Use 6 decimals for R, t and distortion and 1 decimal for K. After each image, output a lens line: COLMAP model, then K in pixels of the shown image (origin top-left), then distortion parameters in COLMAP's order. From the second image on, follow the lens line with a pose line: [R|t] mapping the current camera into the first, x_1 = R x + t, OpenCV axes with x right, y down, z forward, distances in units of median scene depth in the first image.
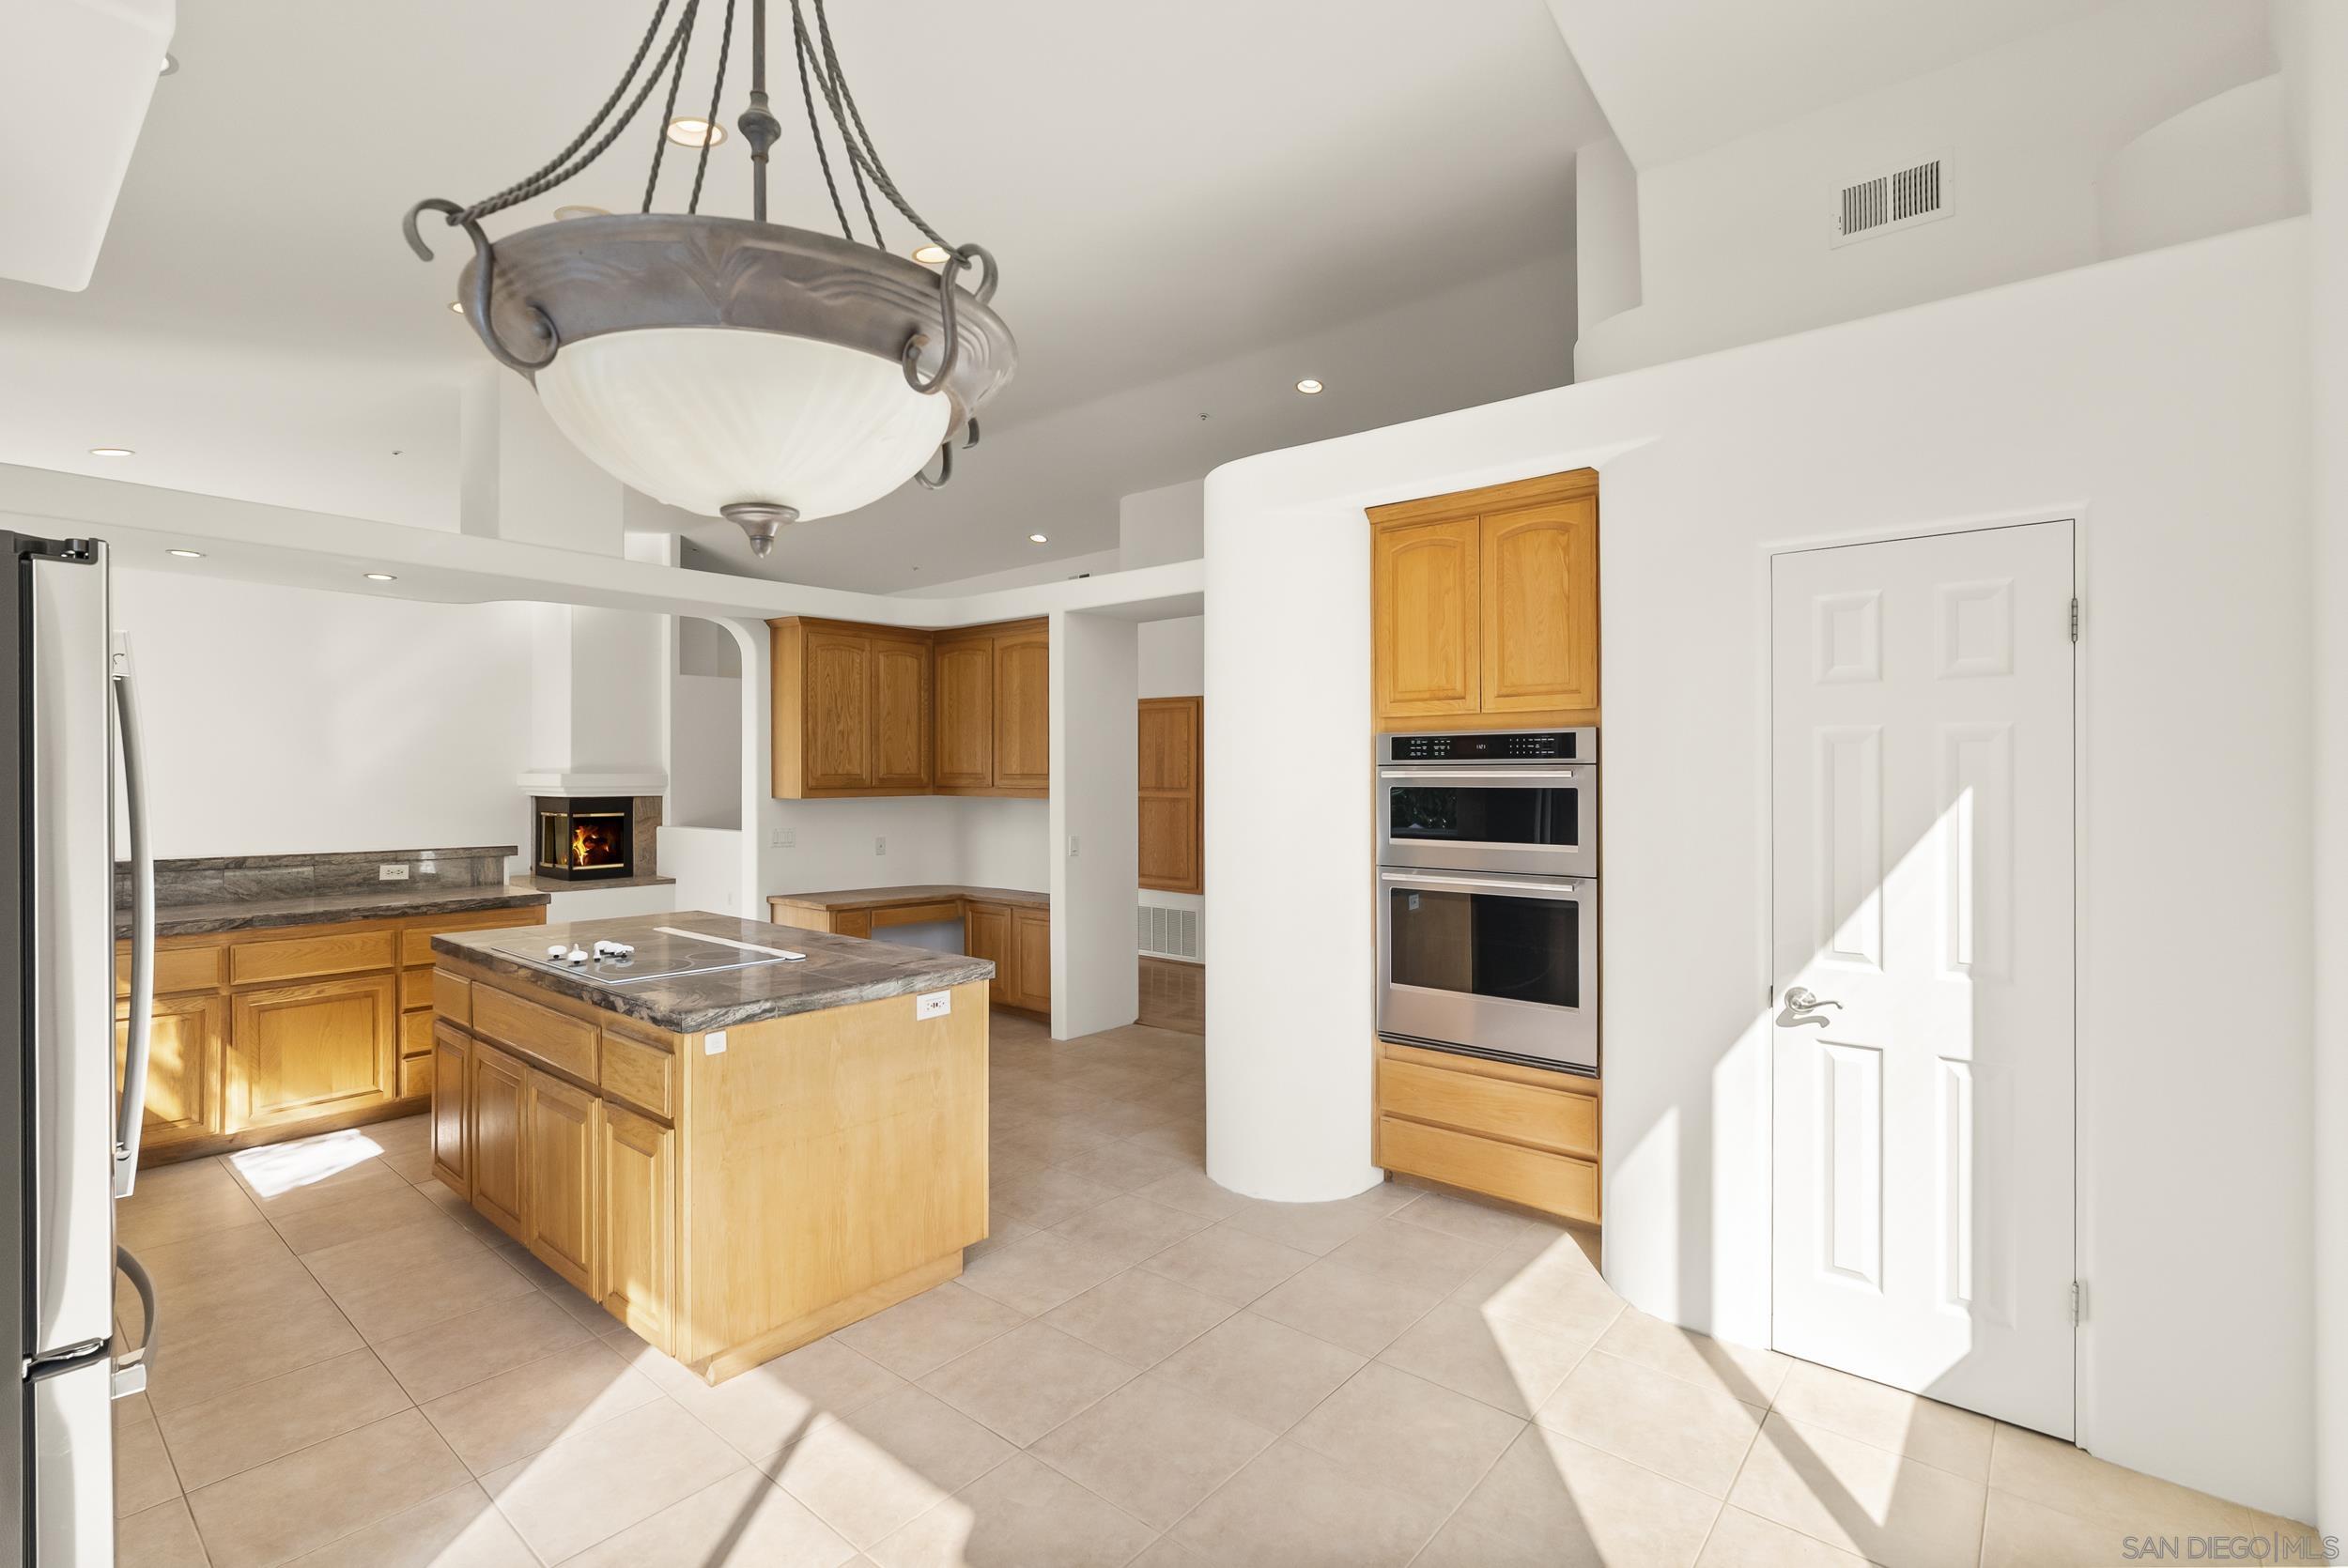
lens RADIAL K [[1064.5, 0, 1167.0], [0, 1064.5, 778.0], [0, 0, 1]] dist [-0.021052, 0.000390]
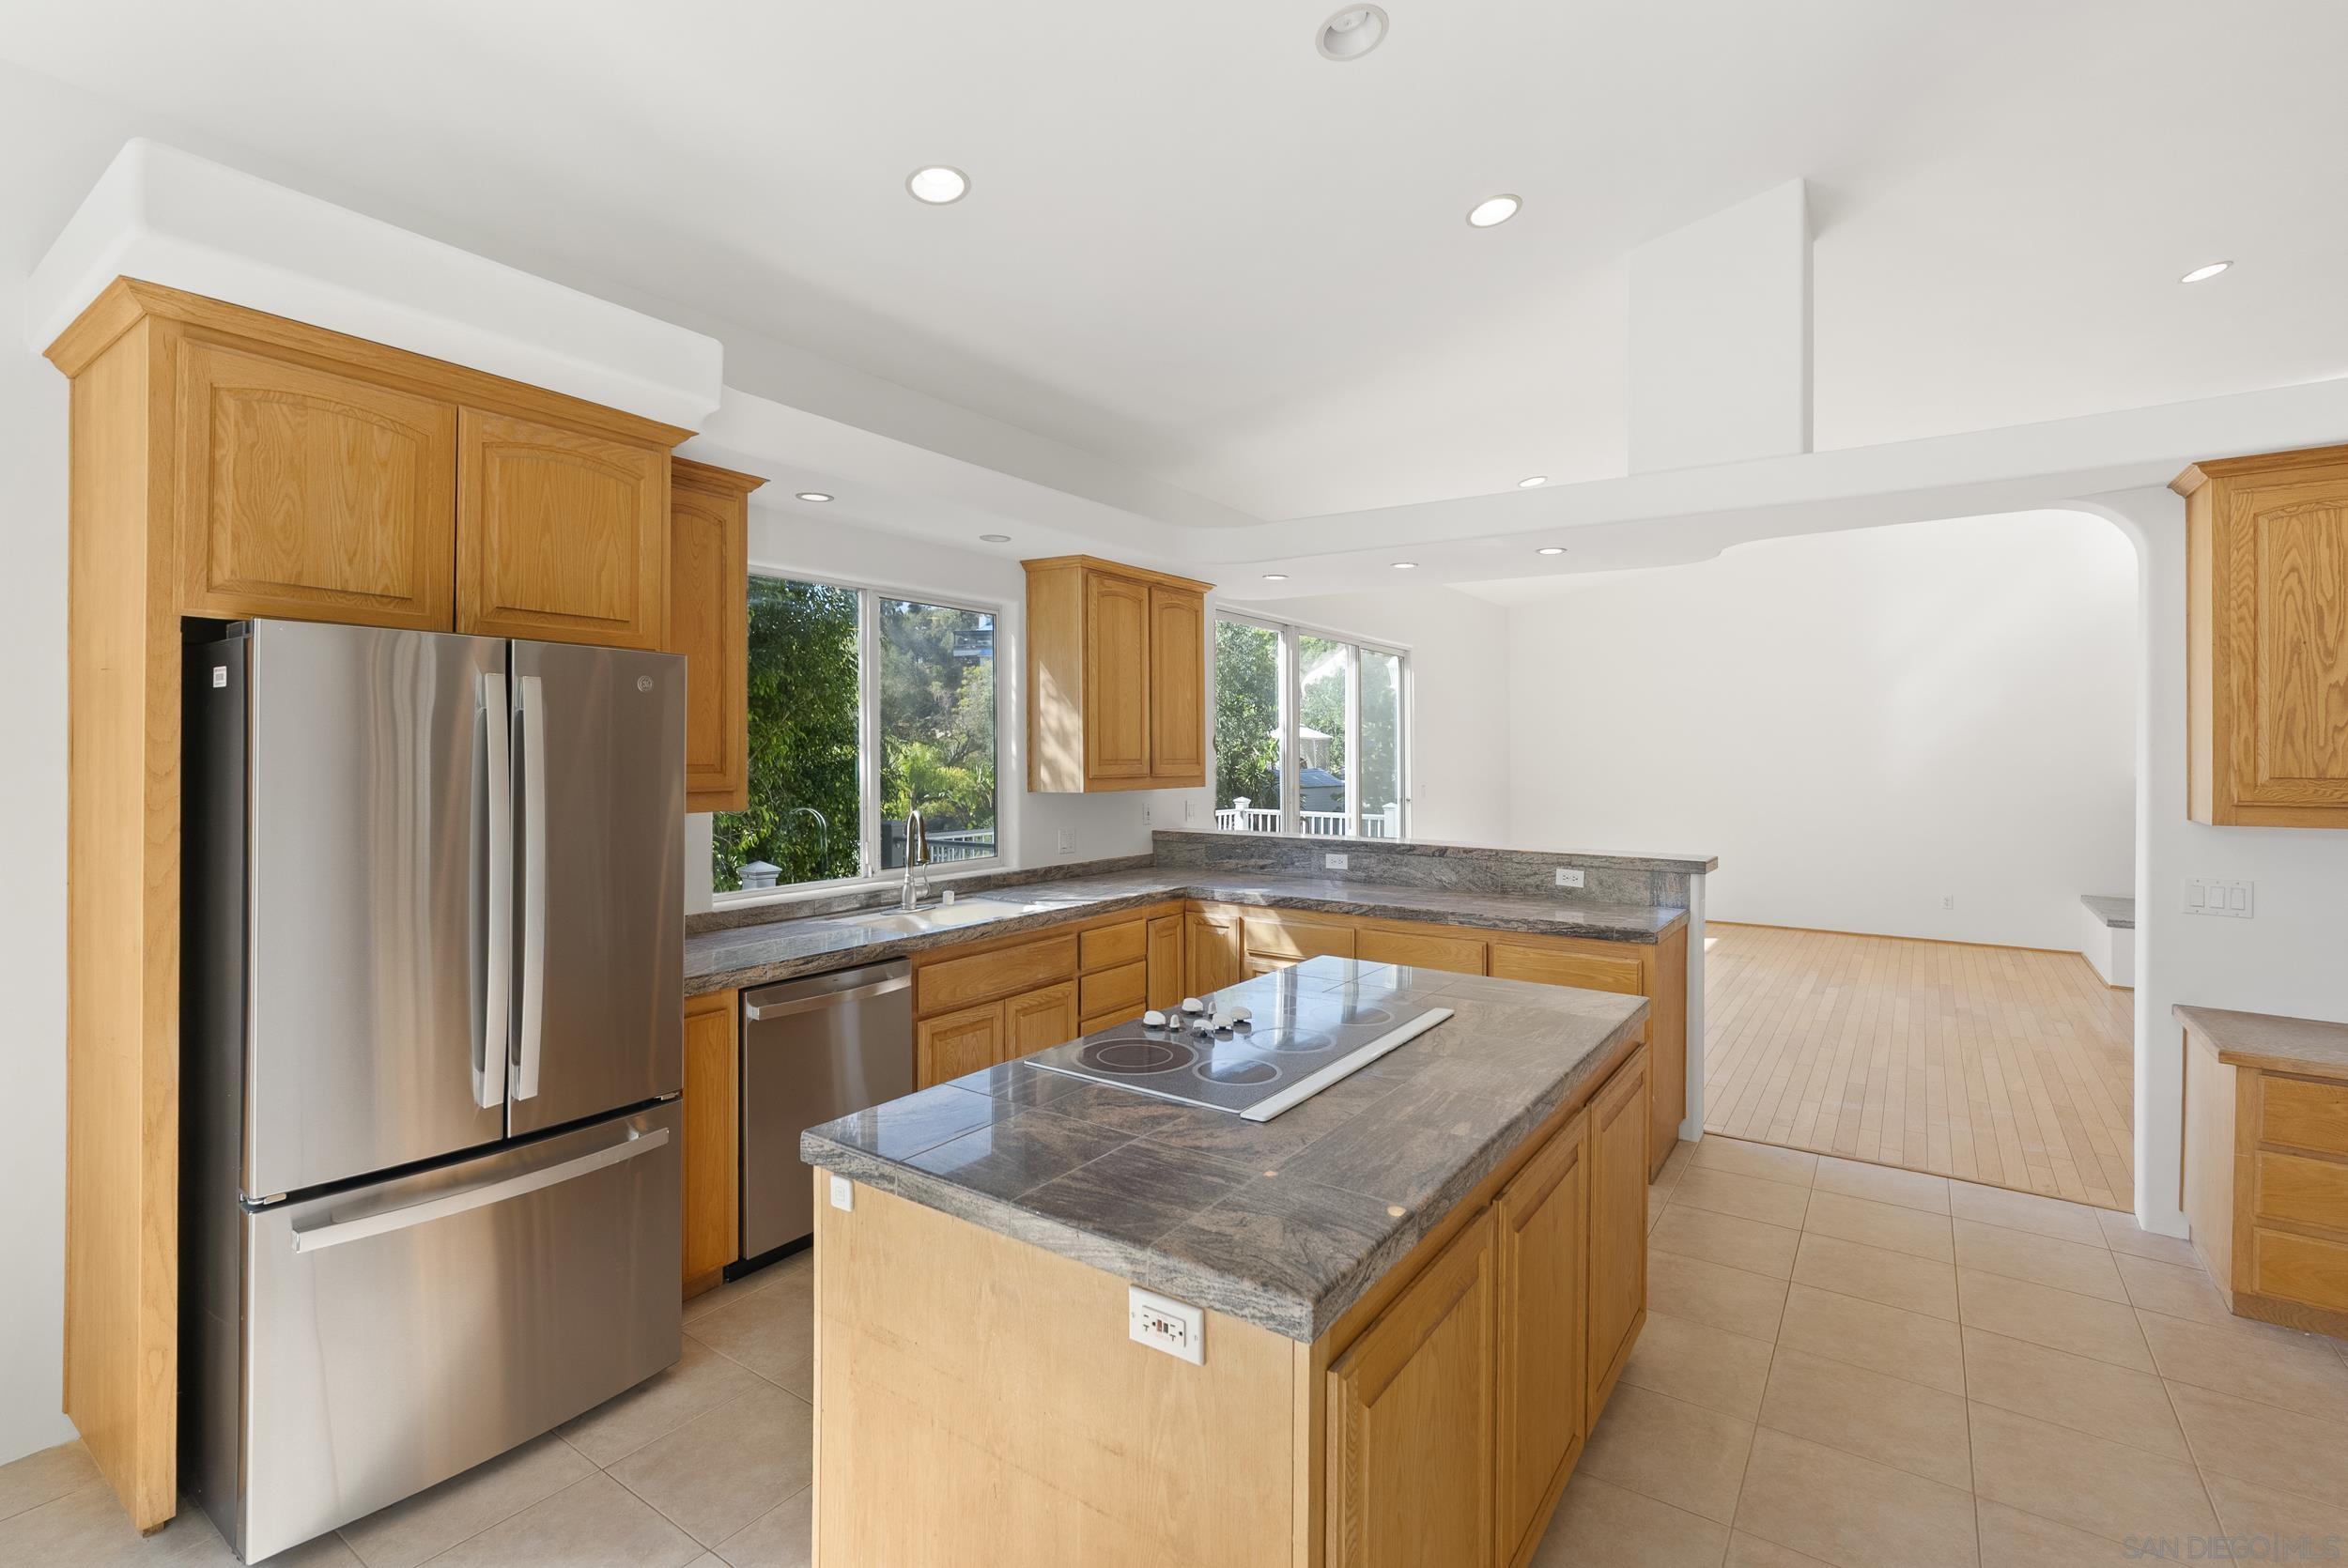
lens RADIAL K [[1064.5, 0, 1171.2], [0, 1064.5, 770.5], [0, 0, 1]] dist [-0.021052, 0.000390]
pose [[0.094242, 0.015681, -0.995426, 0.131067], [-0.006062, 0.999866, 0.015177, -0.013808], [0.995531, 0.004604, 0.094324, 0.590497]]
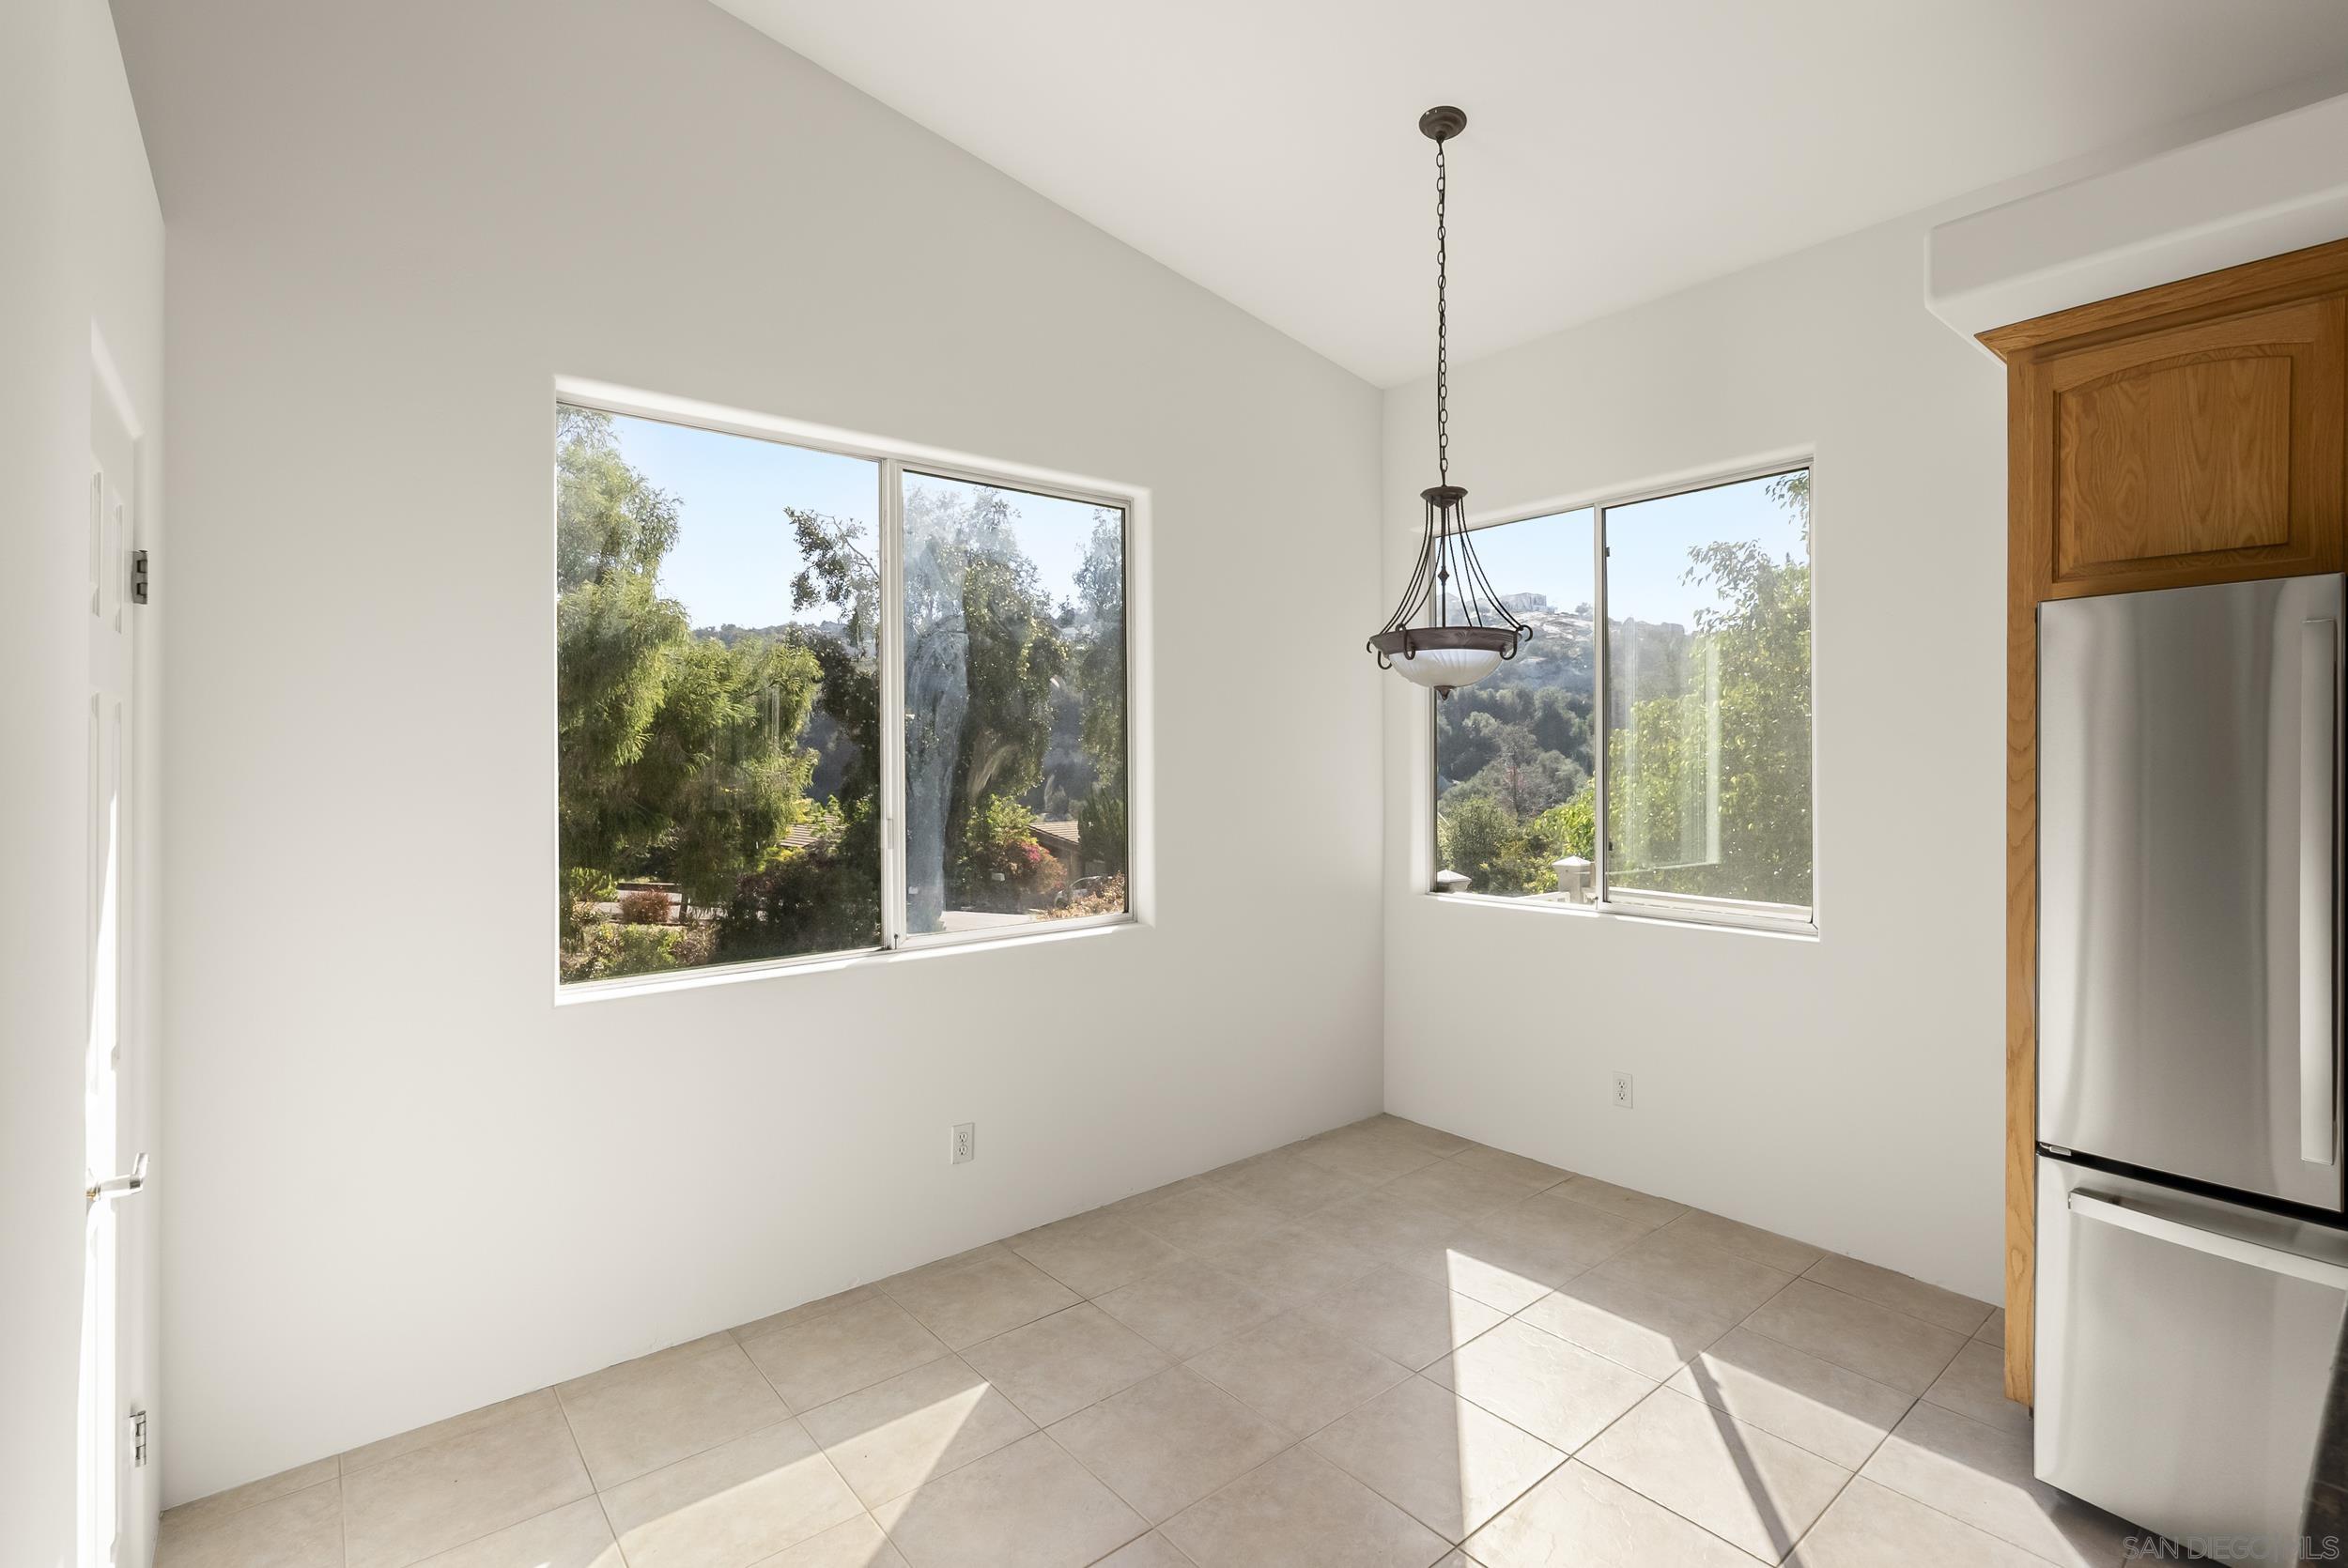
lens RADIAL K [[1064.5, 0, 1175.1], [0, 1064.5, 769.5], [0, 0, 1]] dist [-0.021052, 0.000390]
pose [[-0.983440, 0.011357, 0.180879, 0.053627], [0.013375, 0.999861, 0.009941, -0.009192], [-0.180741, 0.012195, -0.983455, 0.677840]]
